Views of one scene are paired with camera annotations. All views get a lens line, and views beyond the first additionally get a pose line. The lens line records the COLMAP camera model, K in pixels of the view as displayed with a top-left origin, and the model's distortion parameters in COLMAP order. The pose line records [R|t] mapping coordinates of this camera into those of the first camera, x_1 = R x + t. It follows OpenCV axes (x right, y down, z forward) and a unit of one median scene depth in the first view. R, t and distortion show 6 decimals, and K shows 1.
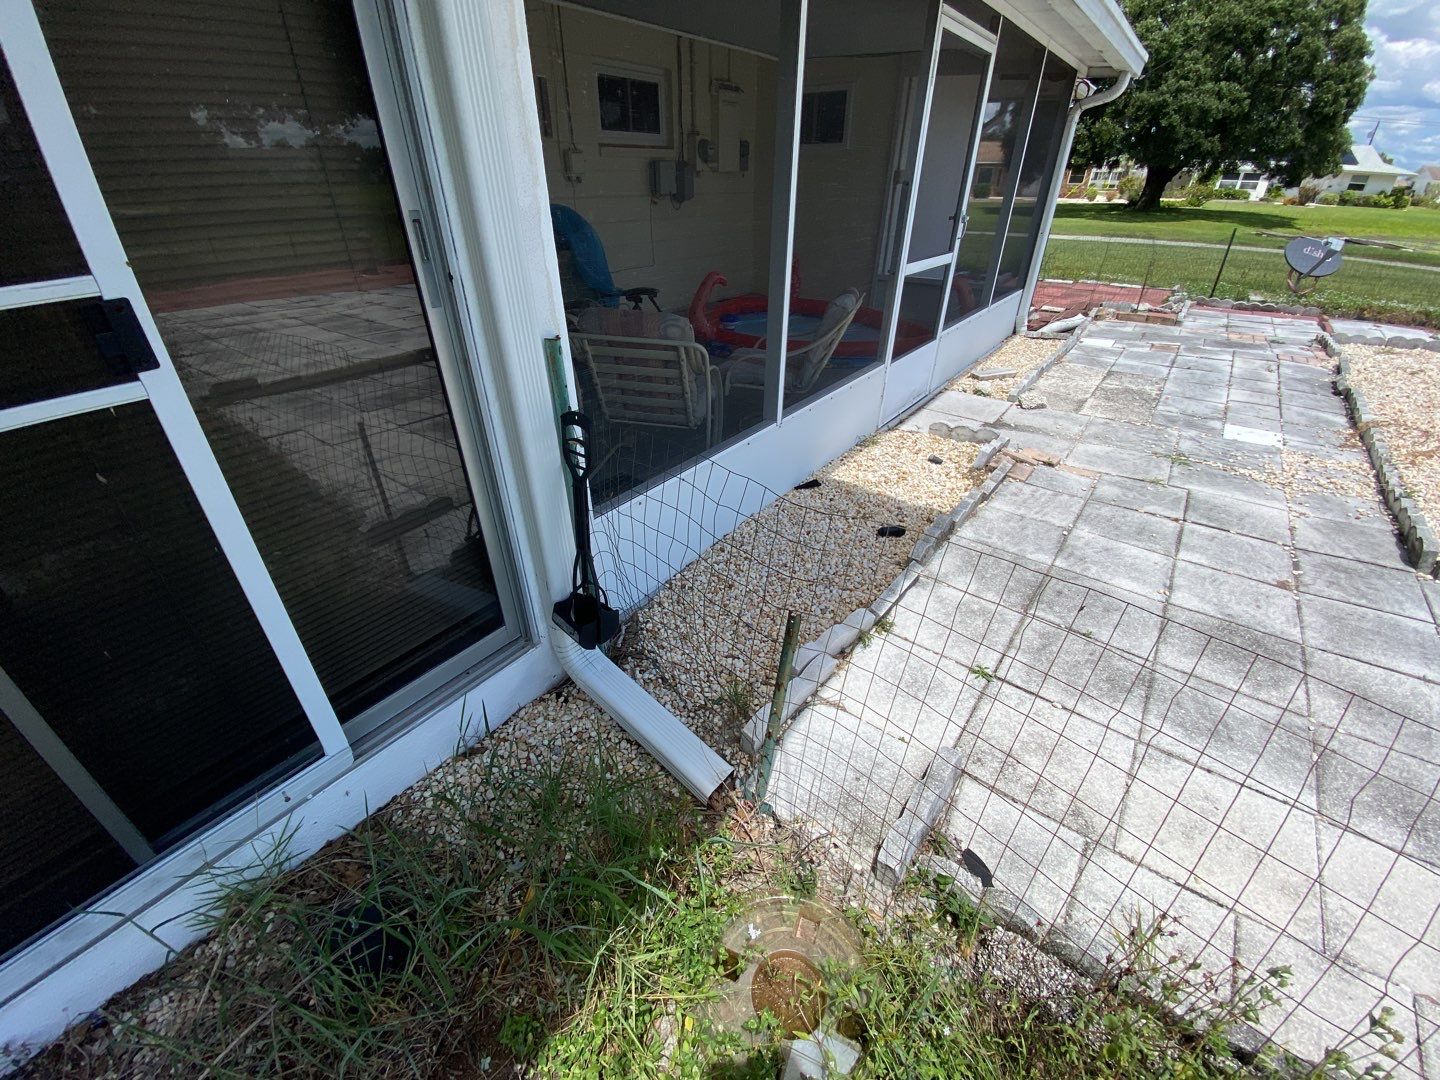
lens RADIAL K [[582.3, 0, 711.5], [0, 582.3, 538.5], [0, 0, 1]] dist [0.000654, -0.010887]
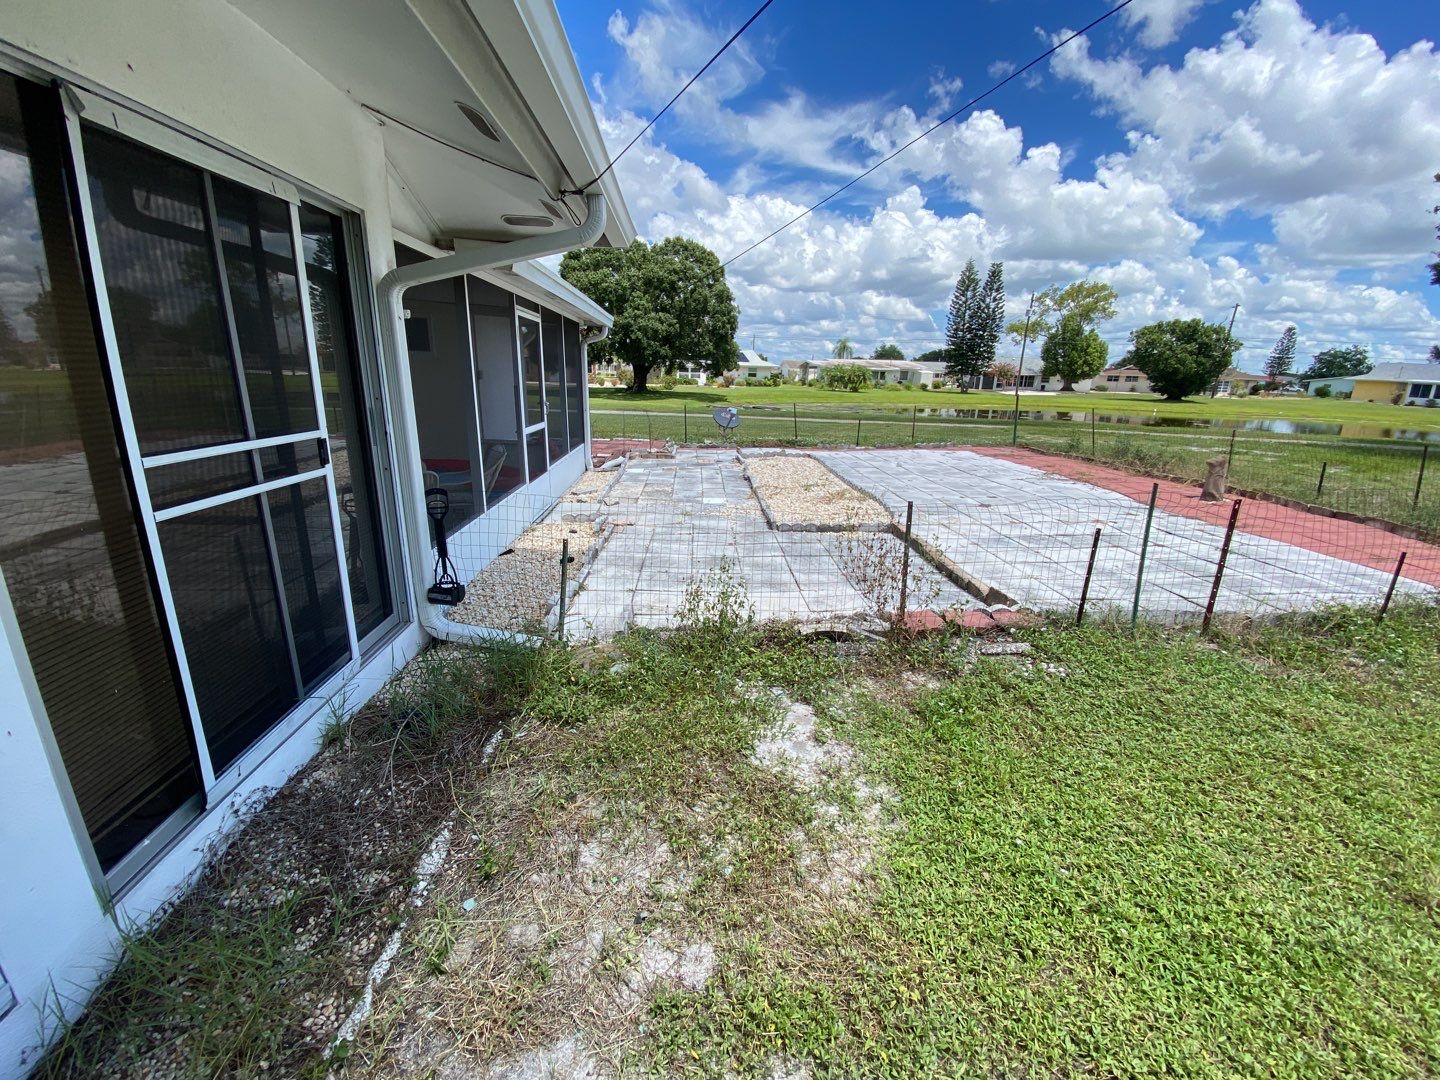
lens RADIAL K [[582.3, 0, 710.6], [0, 582.3, 557.3], [0, 0, 1]] dist [0.000654, -0.010887]
pose [[0.768493, -0.169861, 0.616900, -0.140907], [0.310322, 0.942086, -0.127179, 0.104905], [-0.559570, 0.289174, 0.776698, -0.202080]]
